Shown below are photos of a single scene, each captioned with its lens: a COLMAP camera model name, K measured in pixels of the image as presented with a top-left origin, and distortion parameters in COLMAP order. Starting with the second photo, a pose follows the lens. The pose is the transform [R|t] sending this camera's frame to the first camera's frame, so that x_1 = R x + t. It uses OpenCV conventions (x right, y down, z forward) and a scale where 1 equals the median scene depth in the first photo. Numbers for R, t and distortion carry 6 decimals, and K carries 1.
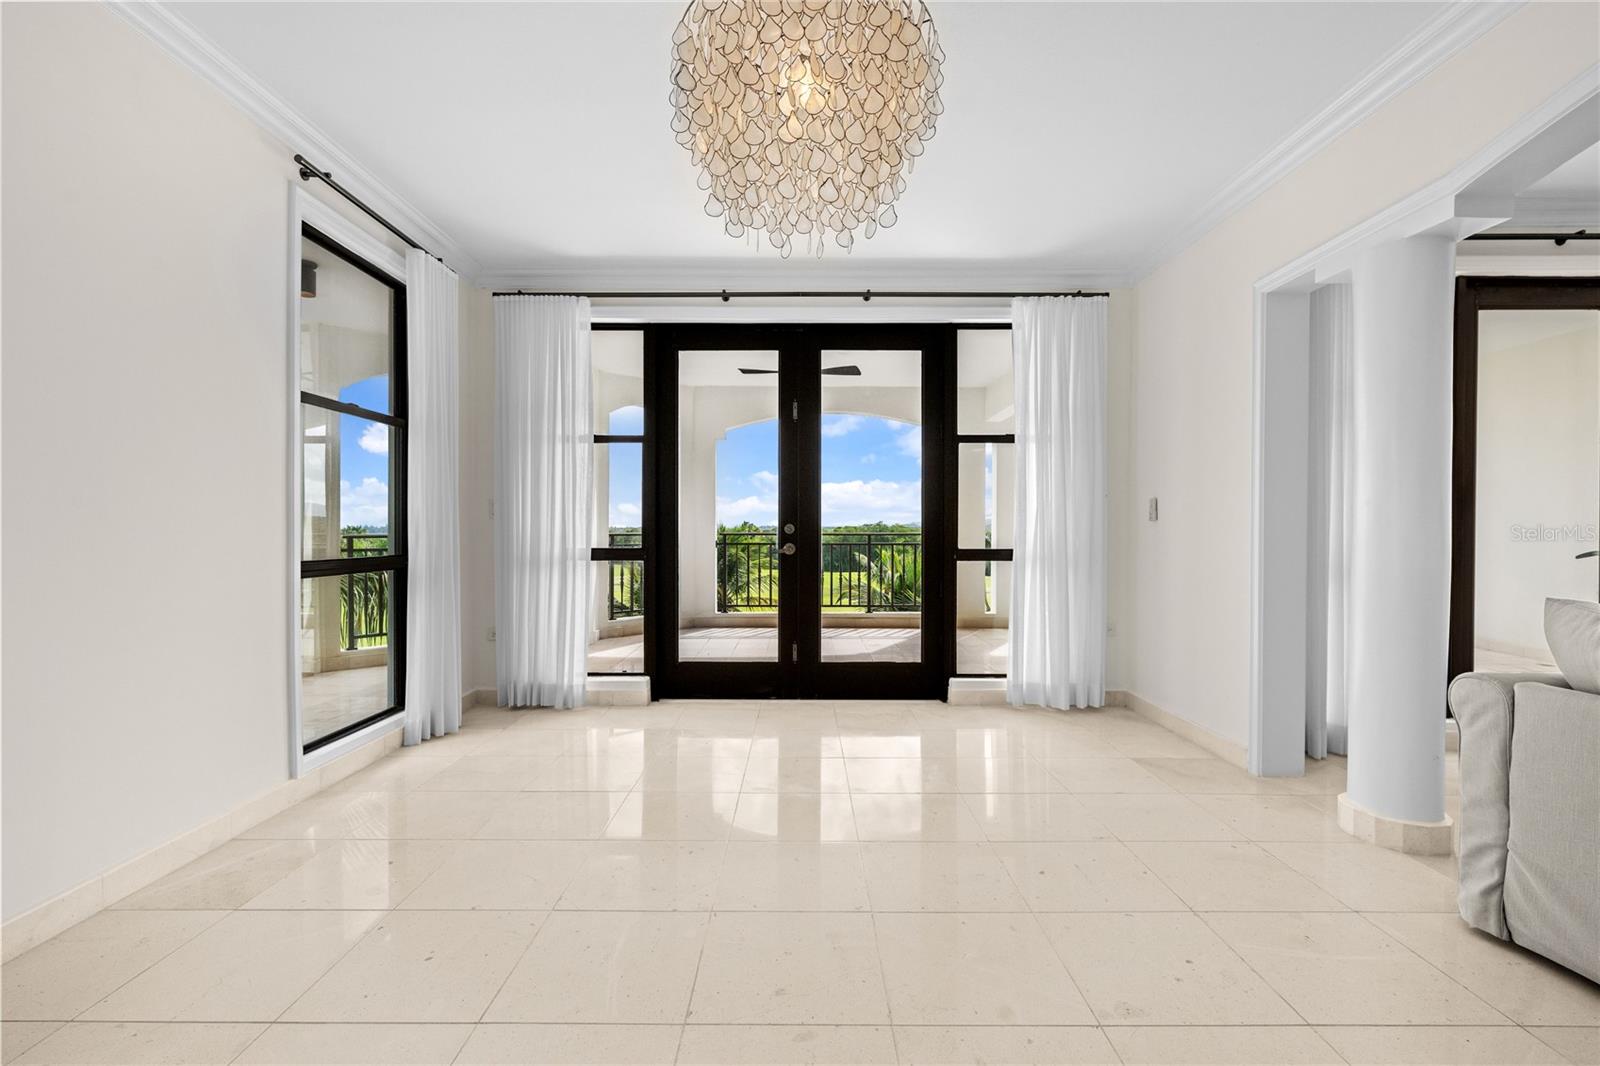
lens RADIAL K [[707.0, 0, 790.0], [0, 707.0, 530.3], [0, 0, 1]] dist [-0.001457, -0.001504]
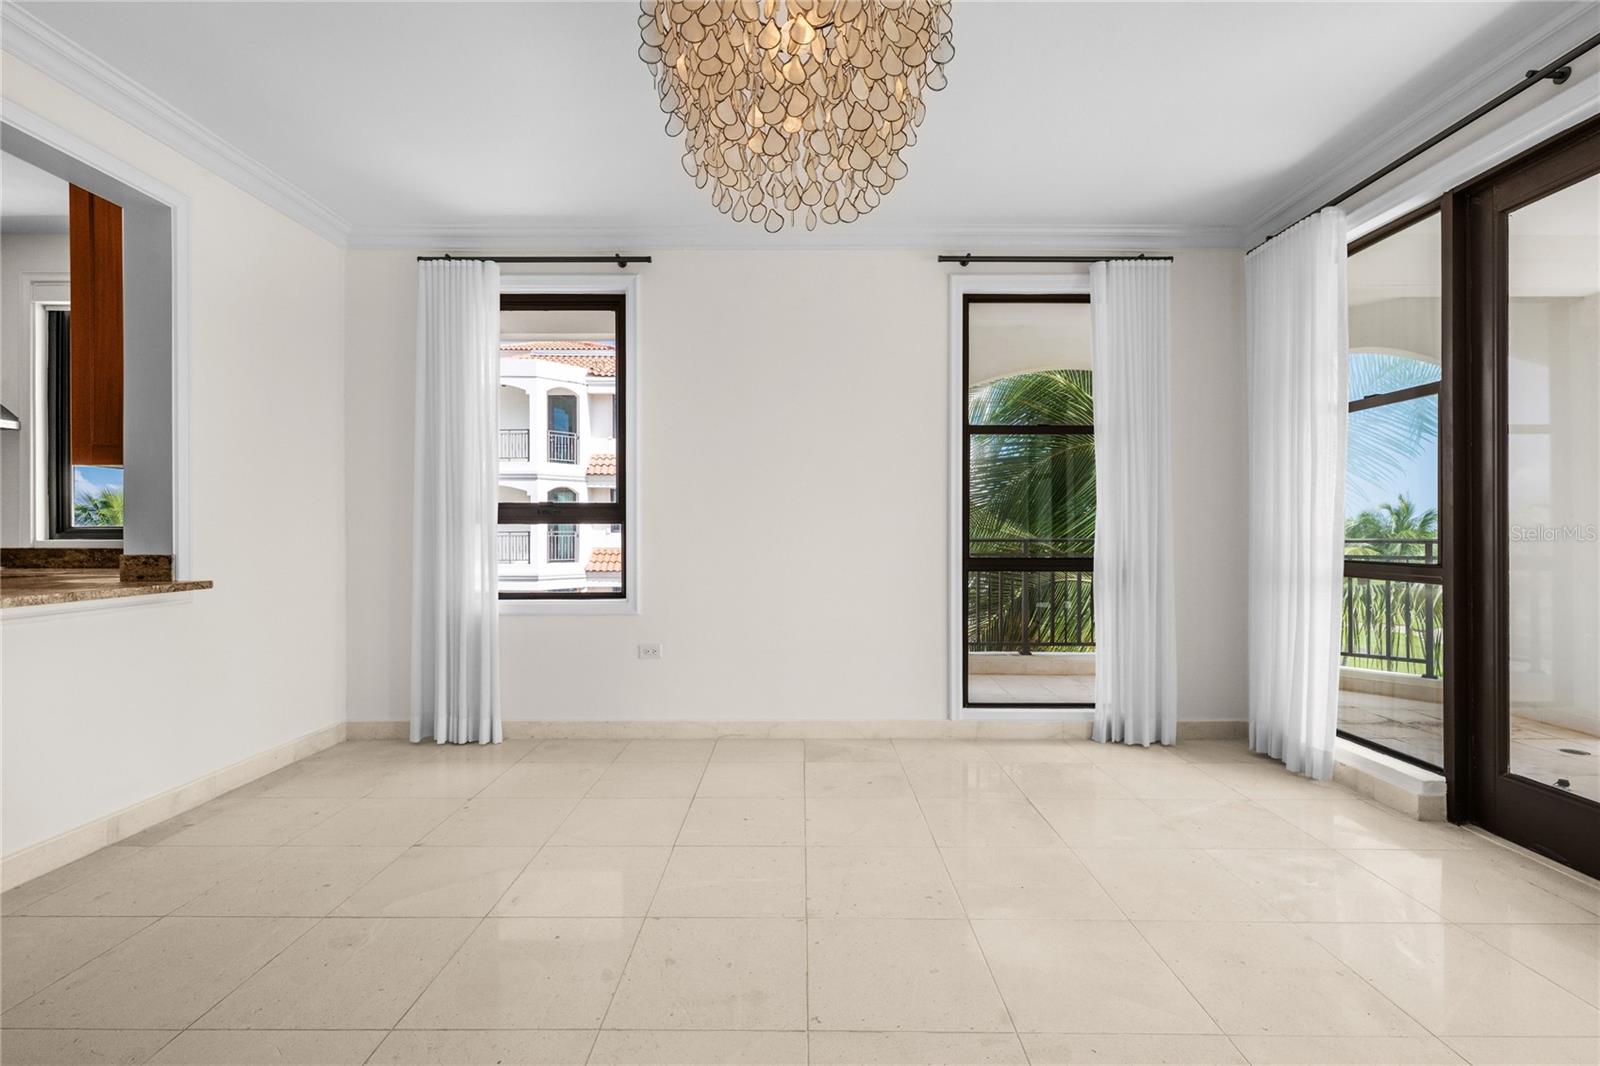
lens RADIAL K [[698.7, 0, 799.4], [0, 698.7, 535.4], [0, 0, 1]] dist [0.000320, 0.000349]
pose [[0.005972, 0.002600, -0.999979, 0.404214], [-0.002056, 0.999995, 0.002588, -0.001119], [0.999980, 0.002040, 0.005977, 0.455217]]
